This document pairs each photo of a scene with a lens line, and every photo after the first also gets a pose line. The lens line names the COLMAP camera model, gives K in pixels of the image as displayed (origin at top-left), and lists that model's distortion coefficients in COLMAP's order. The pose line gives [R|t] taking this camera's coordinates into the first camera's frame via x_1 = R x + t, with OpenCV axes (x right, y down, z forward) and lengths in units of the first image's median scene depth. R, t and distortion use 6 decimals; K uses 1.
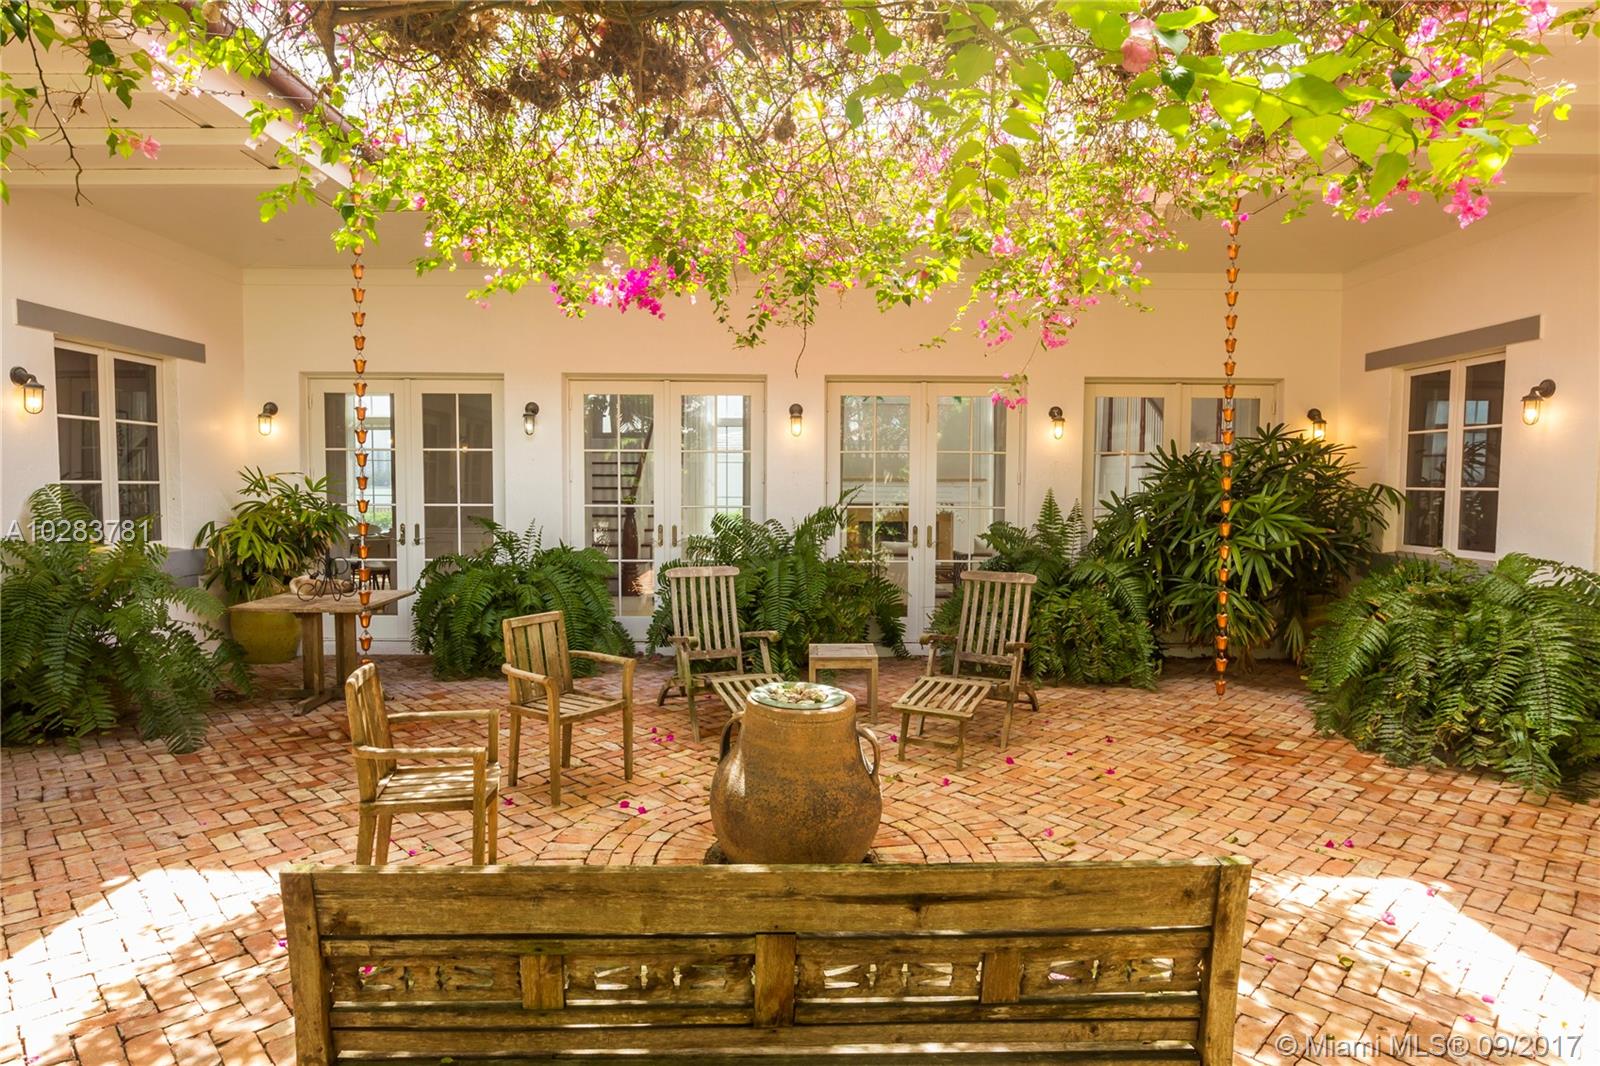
lens RADIAL K [[933.9, 0, 800.0], [0, 933.9, 533.0], [0, 0, 1]] dist [0.000072, -0.001466]
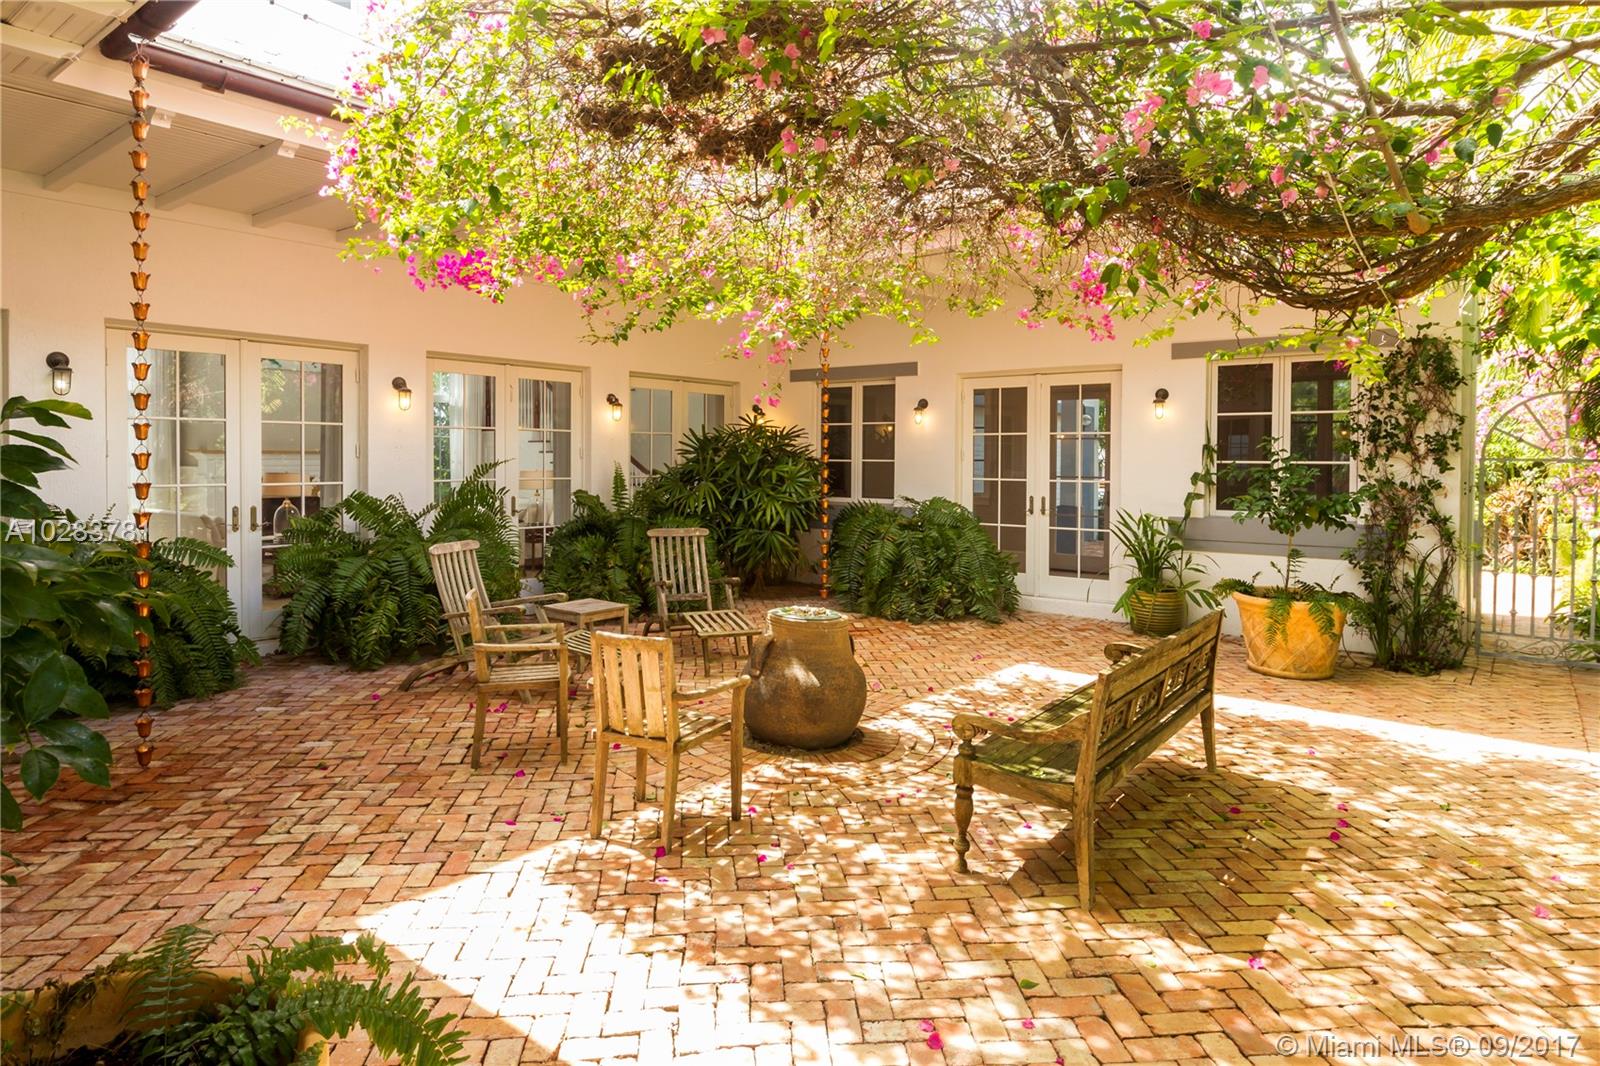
lens RADIAL K [[922.5, 0, 799.9], [0, 922.5, 469.3], [0, 0, 1]] dist [-0.000478, -0.000368]
pose [[0.626454, -0.012712, 0.779355, -0.730971], [0.039608, 0.999094, -0.015540, -0.013490], [-0.778452, 0.040604, 0.626390, 0.095356]]
